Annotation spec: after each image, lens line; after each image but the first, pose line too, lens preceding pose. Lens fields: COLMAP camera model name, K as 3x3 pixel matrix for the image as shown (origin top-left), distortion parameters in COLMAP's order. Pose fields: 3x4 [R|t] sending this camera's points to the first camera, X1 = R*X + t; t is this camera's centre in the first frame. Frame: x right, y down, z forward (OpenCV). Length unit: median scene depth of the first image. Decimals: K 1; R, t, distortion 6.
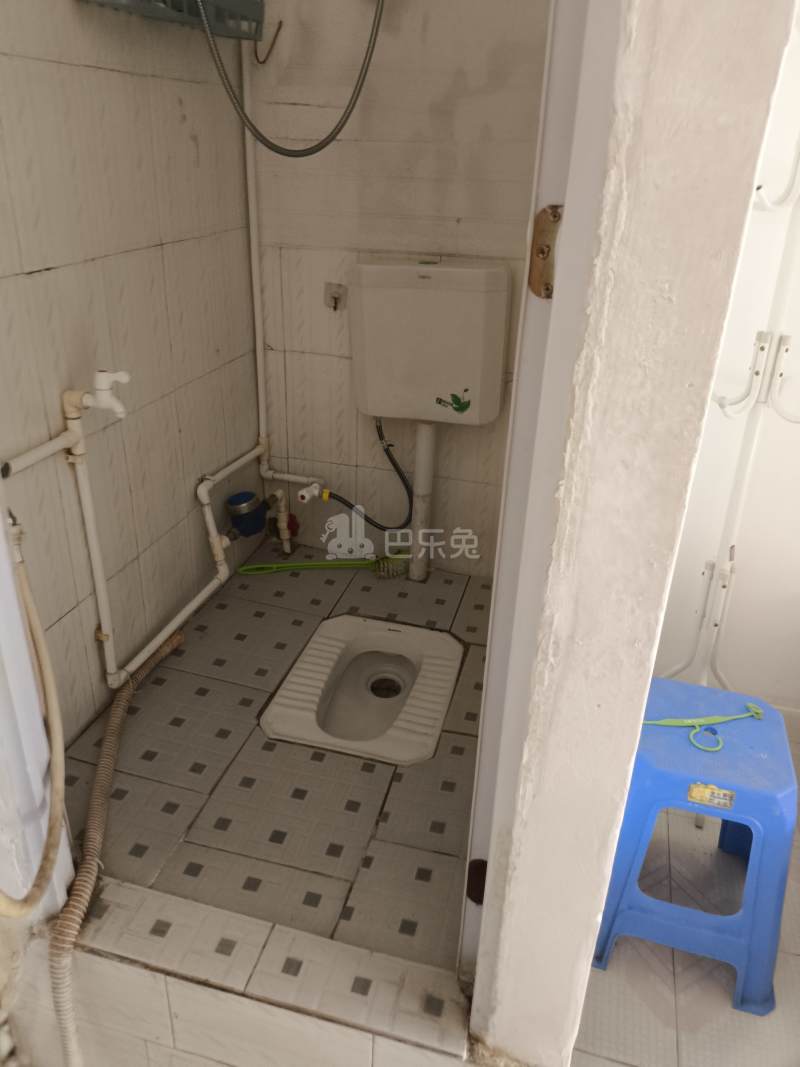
lens RADIAL K [[790.0, 0, 400.0], [0, 790.0, 533.5], [0, 0, 1]] dist [0.009327, -0.064470]
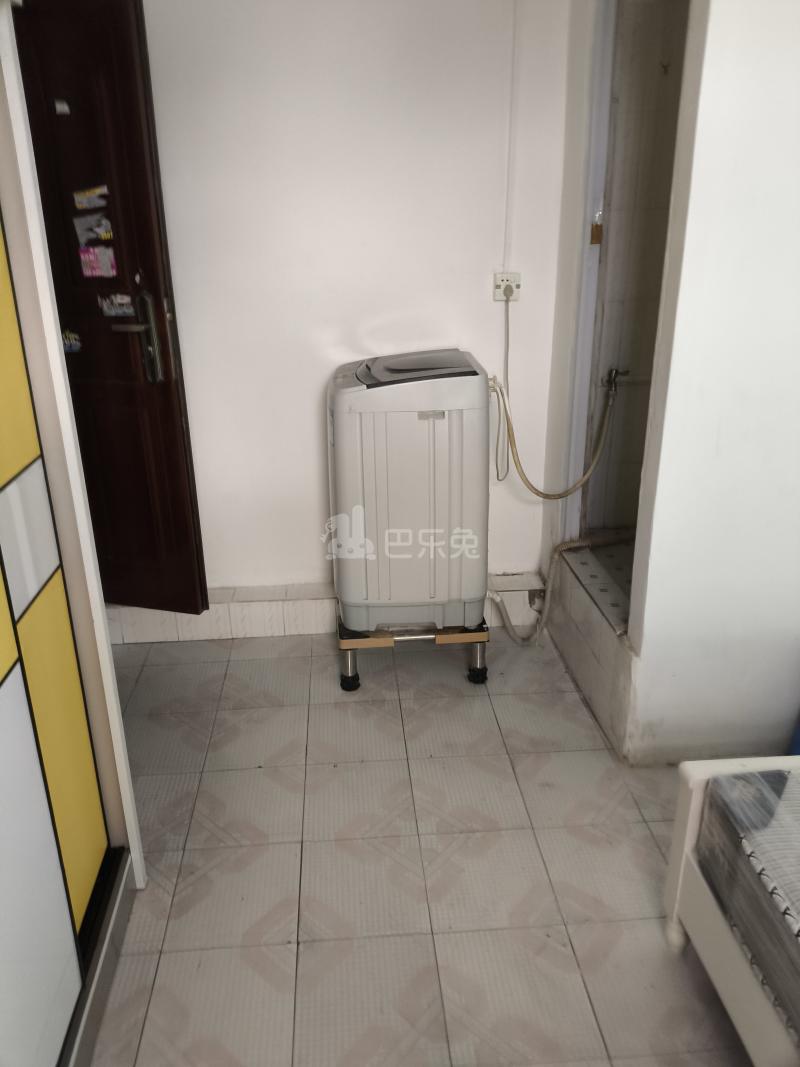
lens RADIAL K [[870.1, 0, 388.1], [0, 870.1, 583.9], [0, 0, 1]] dist [-0.002152, -0.010900]
pose [[0.313583, 0.320455, -0.893854, 1.168051], [-0.389570, 0.901882, 0.186664, 0.156769], [0.865968, 0.289684, 0.407655, -0.399642]]
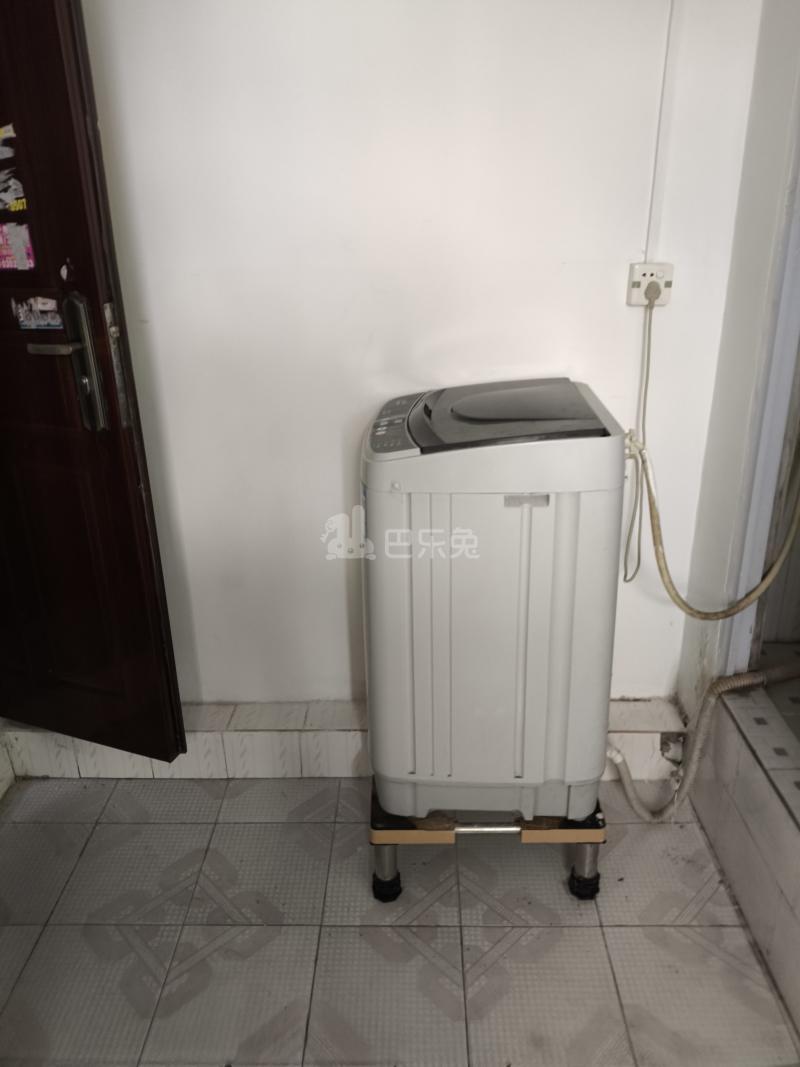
lens RADIAL K [[808.2, 0, 400.0], [0, 808.2, 533.5], [0, 0, 1]] dist [-0.015146, -0.012466]
pose [[0.229539, 0.321426, -0.918693, 0.527618], [-0.400531, 0.891462, 0.211825, 0.055072], [0.887066, 0.319343, 0.333366, -0.198904]]
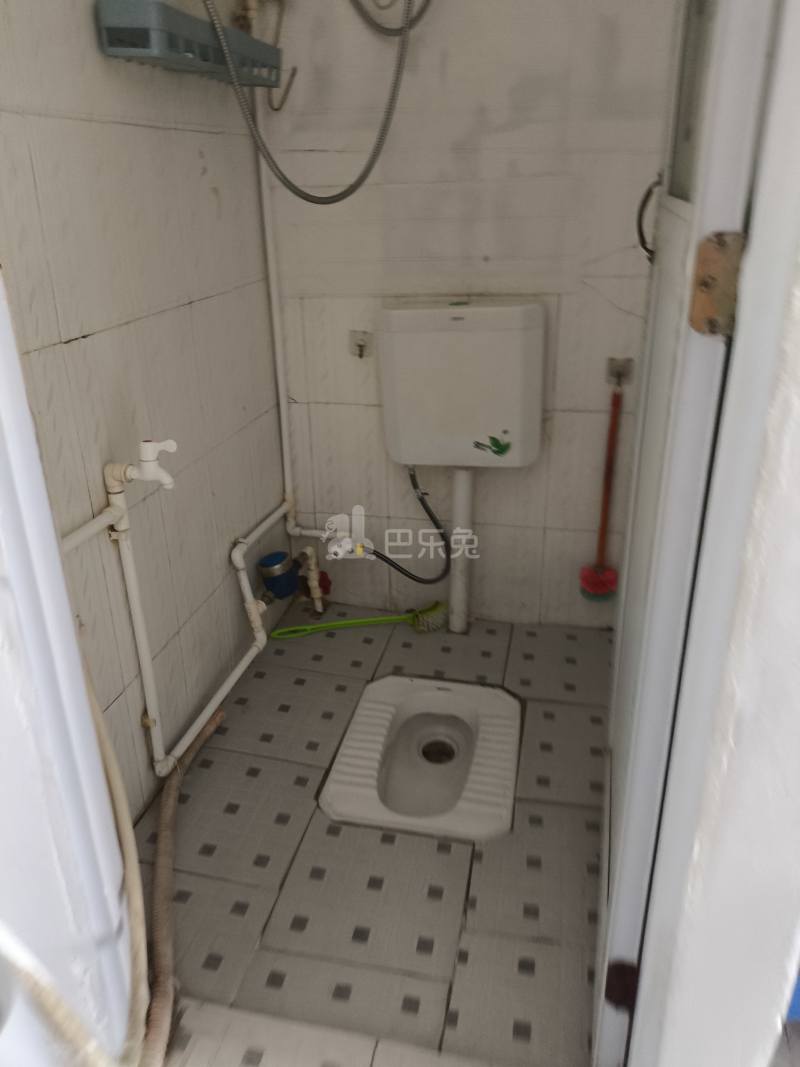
lens RADIAL K [[808.2, 0, 400.0], [0, 808.2, 533.5], [0, 0, 1]] dist [-0.015146, -0.012466]
pose [[0.998028, -0.062708, 0.002654, -0.056846], [0.062761, 0.996714, -0.051206, -0.018605], [0.000566, 0.051272, 0.998685, 0.034083]]
